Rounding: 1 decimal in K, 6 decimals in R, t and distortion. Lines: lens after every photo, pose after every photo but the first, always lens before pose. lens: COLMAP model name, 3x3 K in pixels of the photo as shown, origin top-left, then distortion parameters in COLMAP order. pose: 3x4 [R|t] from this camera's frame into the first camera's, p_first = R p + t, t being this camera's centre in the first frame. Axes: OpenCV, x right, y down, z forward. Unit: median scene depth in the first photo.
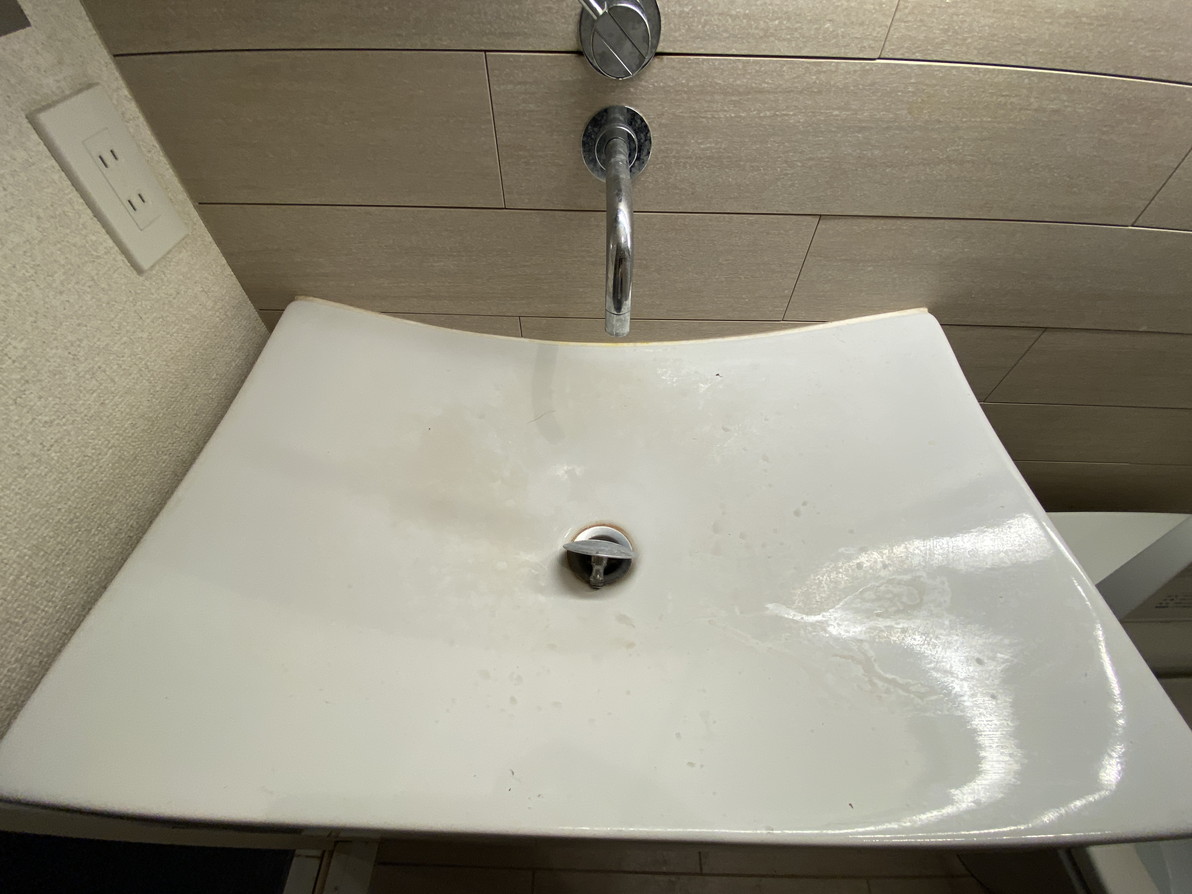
lens RADIAL K [[491.9, 0, 595.2], [0, 491.9, 456.5], [0, 0, 1]] dist [-0.002529, -0.003877]
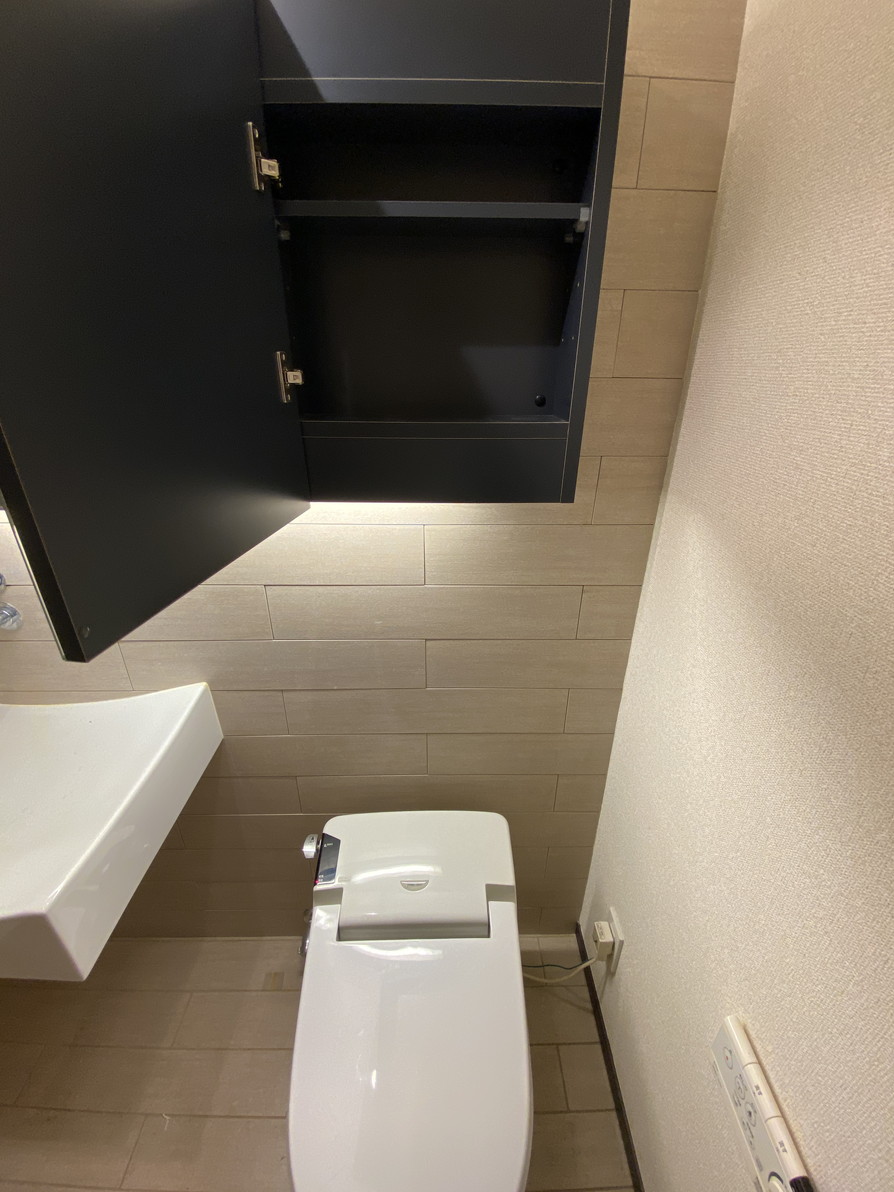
lens RADIAL K [[491.9, 0, 455.4], [0, 491.9, 593.1], [0, 0, 1]] dist [-0.002529, -0.003877]
pose [[0.999015, -0.022707, 0.038114, 1.796976], [0.036384, 0.910931, -0.410951, 0.220121], [-0.025388, 0.411933, 0.910860, -0.995442]]
